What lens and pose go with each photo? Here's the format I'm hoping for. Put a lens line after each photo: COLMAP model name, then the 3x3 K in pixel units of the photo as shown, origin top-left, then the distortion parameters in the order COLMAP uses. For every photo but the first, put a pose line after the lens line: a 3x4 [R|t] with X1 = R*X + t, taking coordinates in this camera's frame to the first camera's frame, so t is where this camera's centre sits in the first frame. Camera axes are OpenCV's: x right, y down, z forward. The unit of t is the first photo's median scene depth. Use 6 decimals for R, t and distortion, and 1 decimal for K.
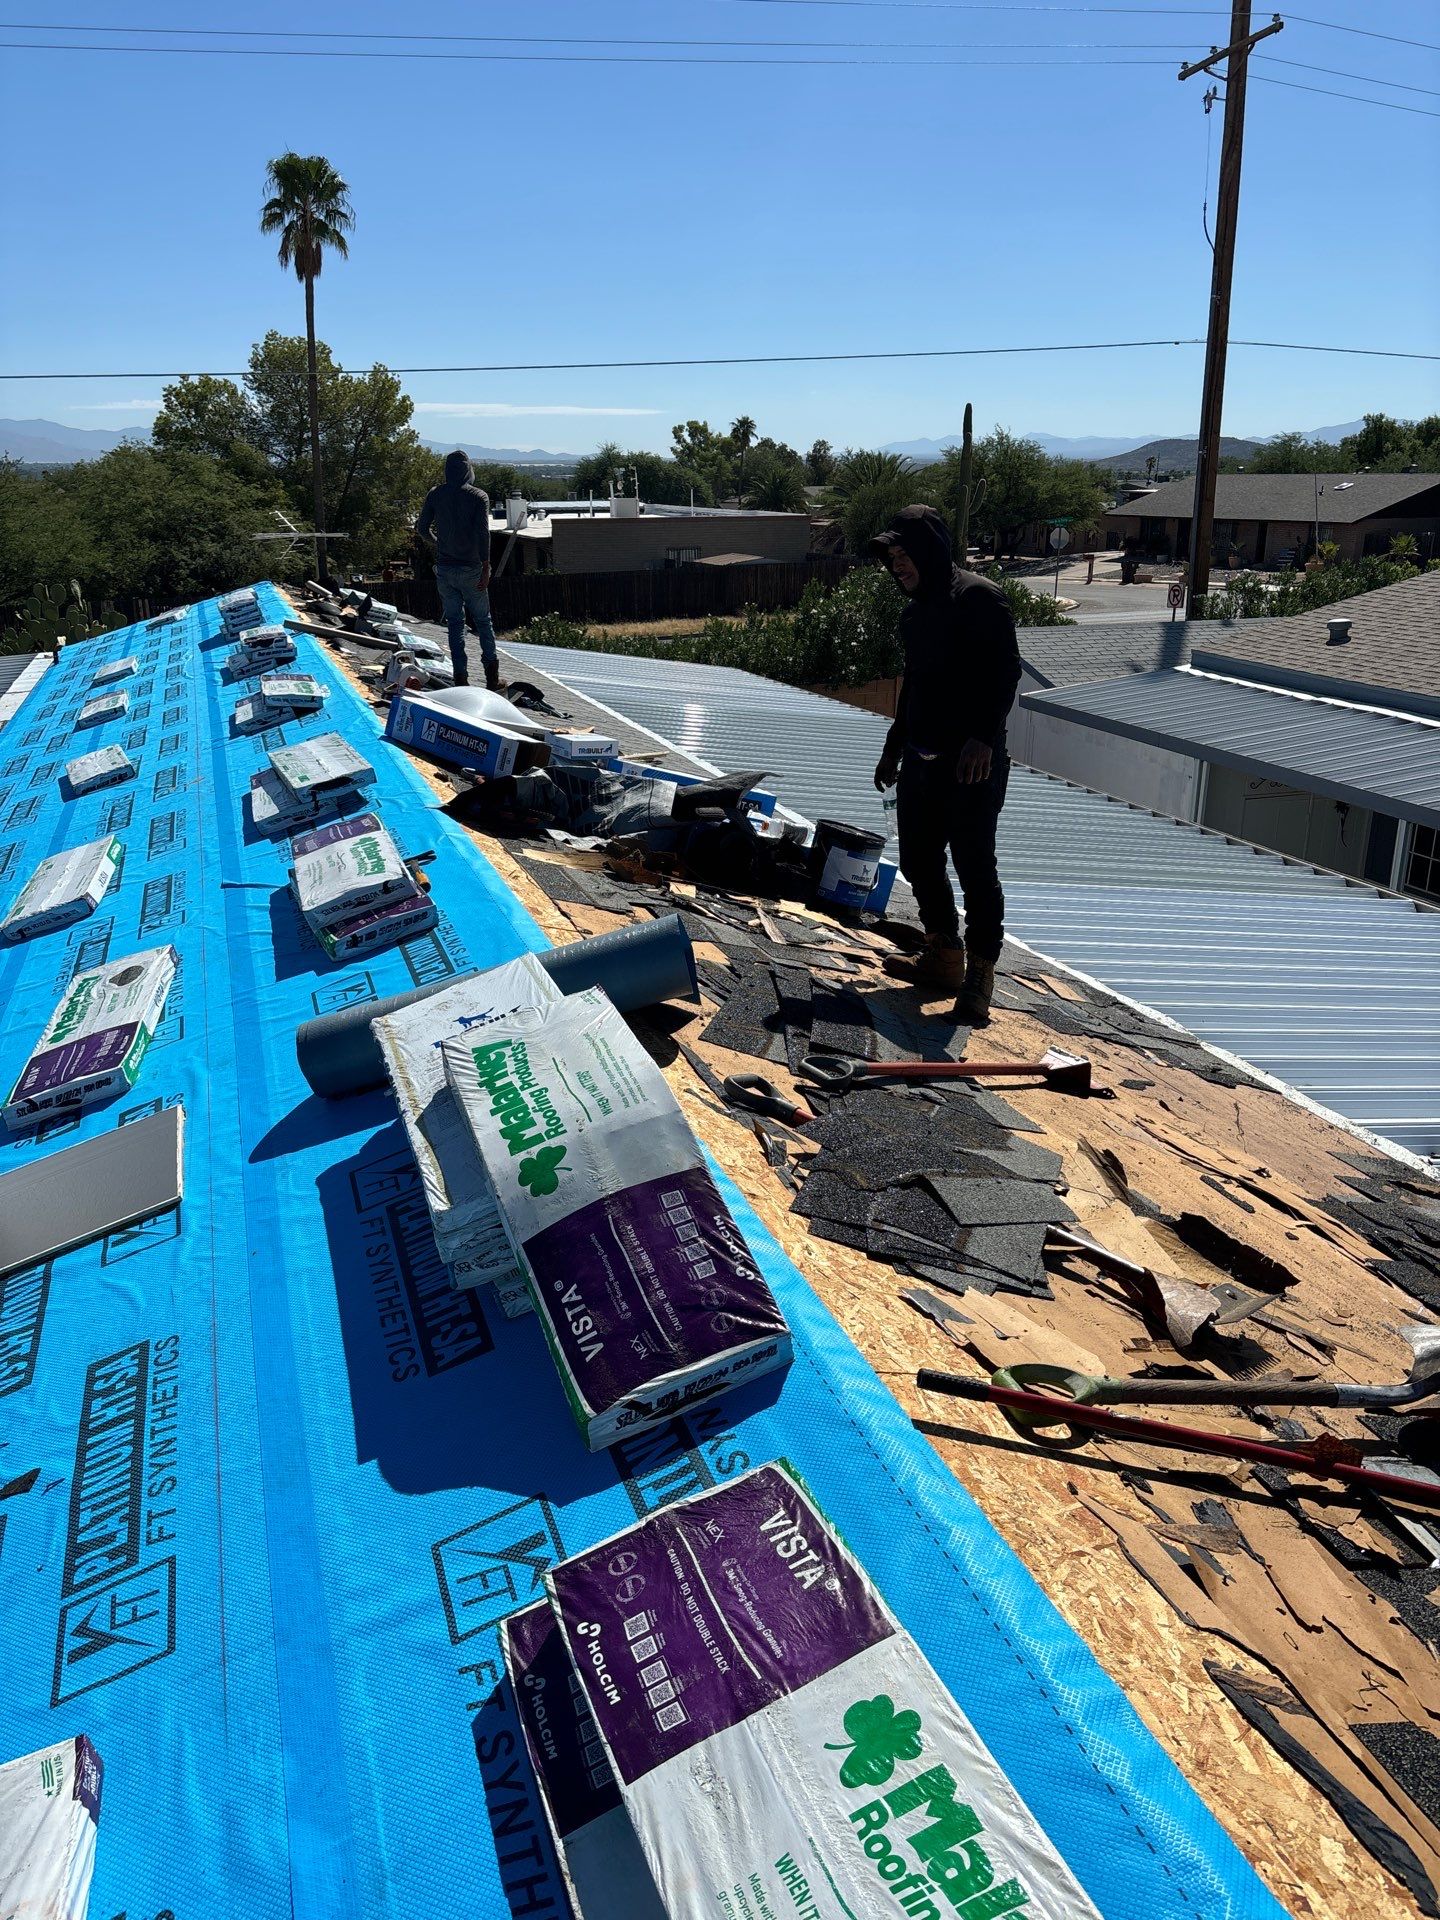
lens RADIAL K [[1442.7, 0, 720.0], [0, 1442.7, 960.0], [0, 0, 1]] dist [0.040886, -0.048807]
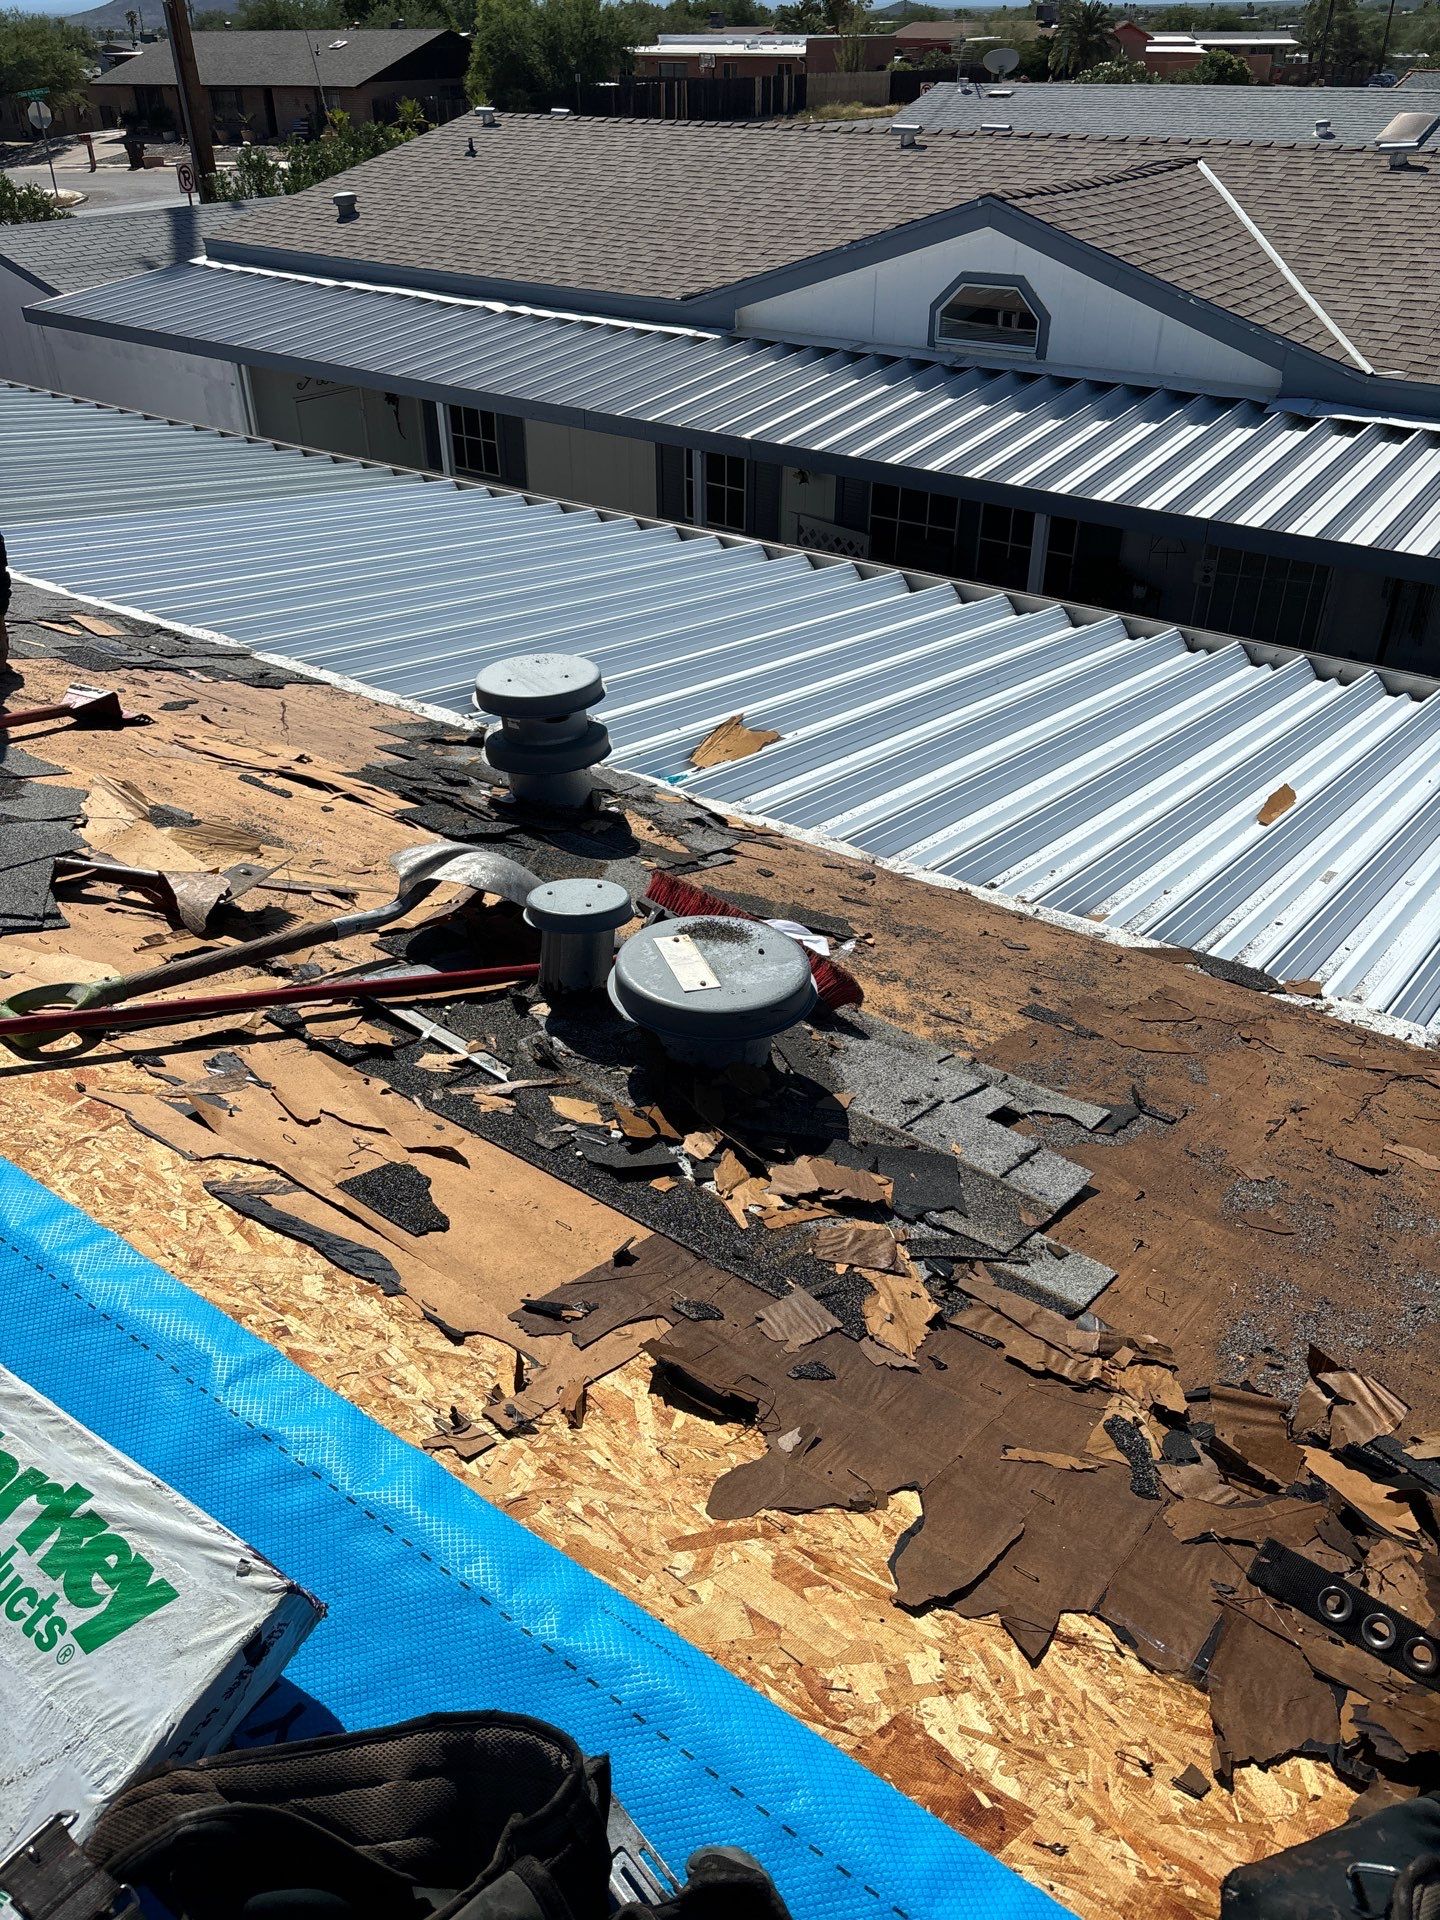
lens RADIAL K [[1442.7, 0, 720.0], [0, 1442.7, 960.0], [0, 0, 1]] dist [0.040886, -0.048807]
pose [[0.829429, -0.305679, 0.467555, 0.084730], [0.184267, 0.939863, 0.287581, 0.035118], [-0.527346, -0.152373, 0.835876, -0.039991]]
